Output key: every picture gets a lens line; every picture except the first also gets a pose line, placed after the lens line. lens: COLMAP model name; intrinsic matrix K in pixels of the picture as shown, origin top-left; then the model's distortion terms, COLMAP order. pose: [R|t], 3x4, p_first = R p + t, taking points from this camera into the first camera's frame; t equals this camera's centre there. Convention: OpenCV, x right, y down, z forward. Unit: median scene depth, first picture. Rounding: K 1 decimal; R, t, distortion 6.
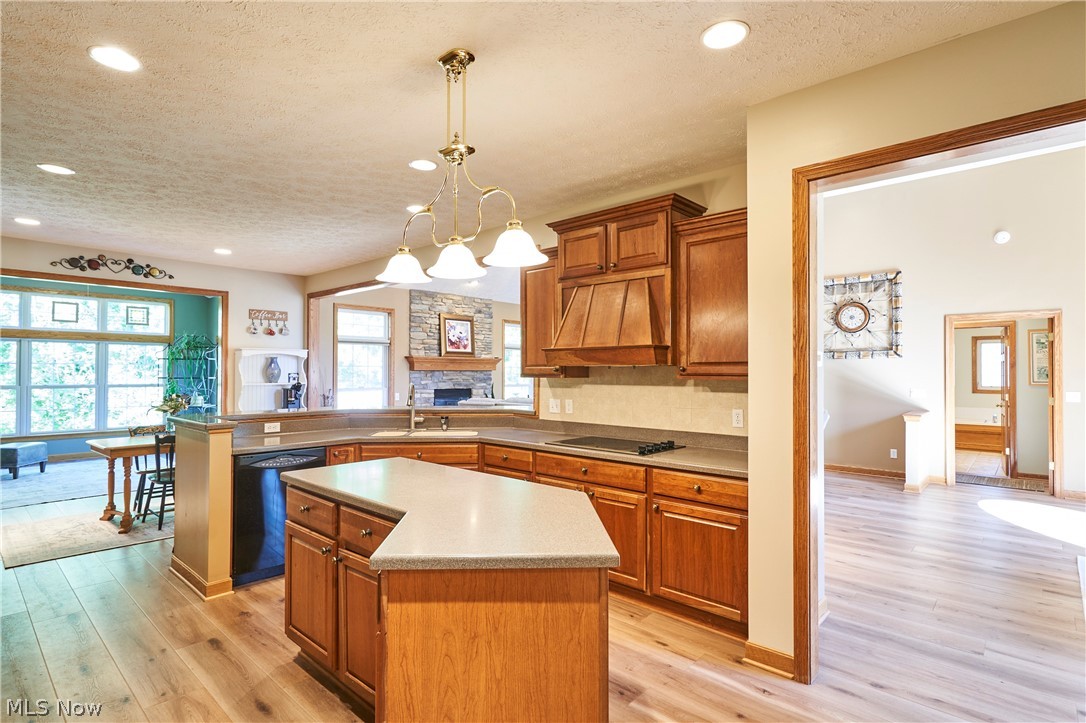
lens RADIAL K [[541.3, 0, 543.2], [0, 541.3, 366.5], [0, 0, 1]] dist [0.001726, 0.000331]
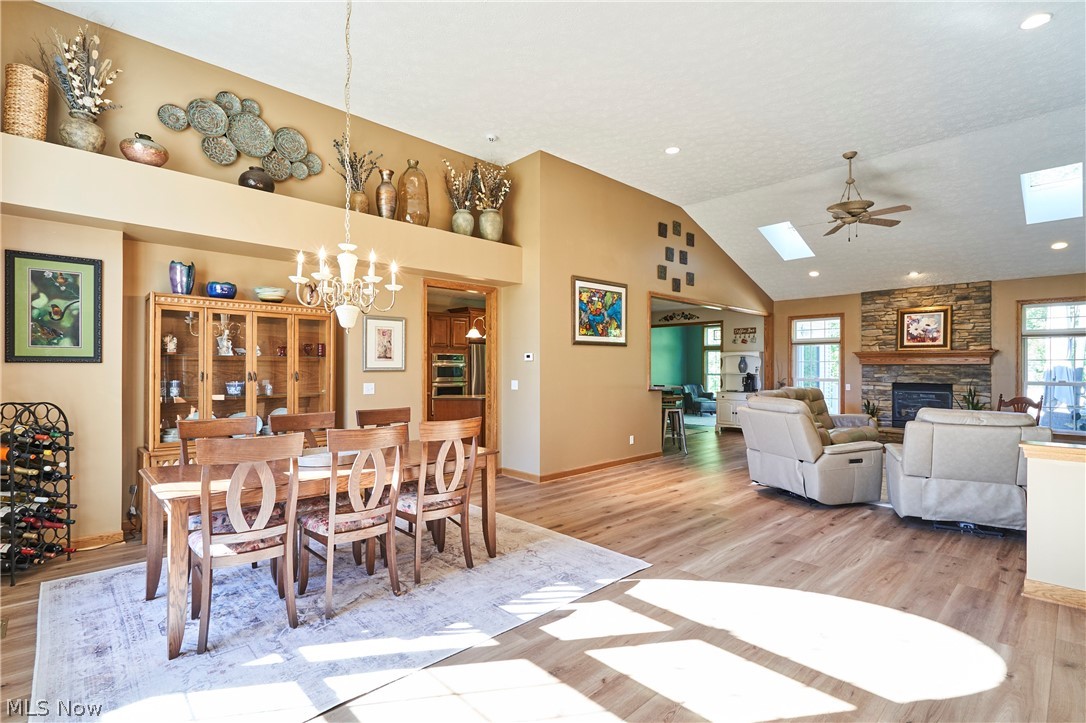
lens RADIAL K [[515.4, 0, 540.9], [0, 515.4, 365.5], [0, 0, 1]] dist [0.001406, 0.000237]
pose [[-0.076422, -0.005209, -0.997062, 0.997403], [0.007088, 0.999958, -0.005768, 0.011728], [0.997050, -0.007508, -0.076382, 0.474659]]
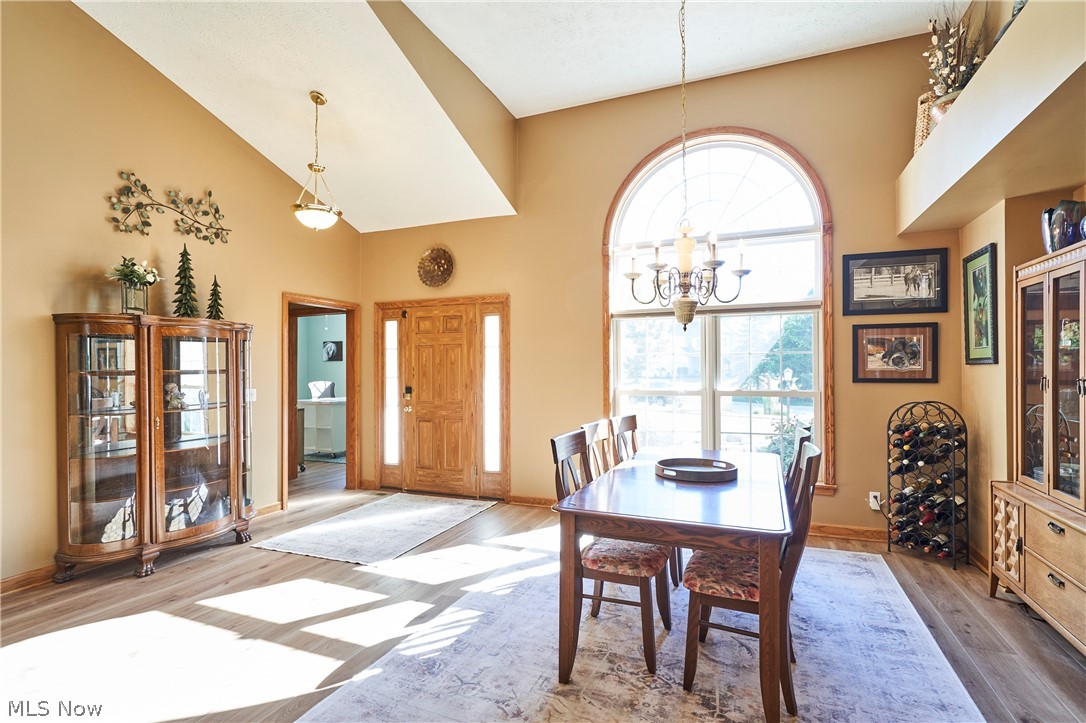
lens RADIAL K [[526.3, 0, 540.1], [0, 526.3, 366.4], [0, 0, 1]] dist [-0.003472, -0.000482]
pose [[-0.334030, 0.005995, 0.942543, 0.250531], [-0.005450, 0.999951, -0.008292, 0.011840], [-0.942547, -0.007907, -0.333981, 0.503882]]
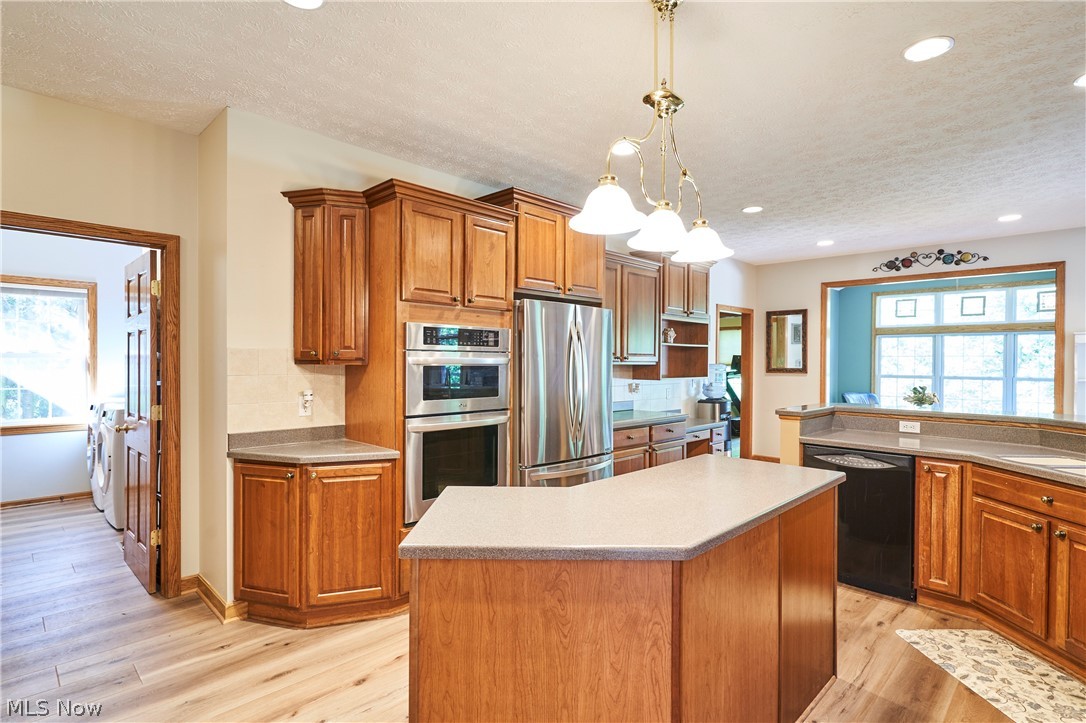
lens RADIAL K [[541.3, 0, 543.2], [0, 541.3, 366.5], [0, 0, 1]] dist [0.001726, 0.000331]
pose [[-0.045235, 0.007210, -0.998950, 0.207983], [0.004096, 0.999967, 0.007032, 0.004540], [0.998968, -0.003773, -0.045263, 0.249216]]
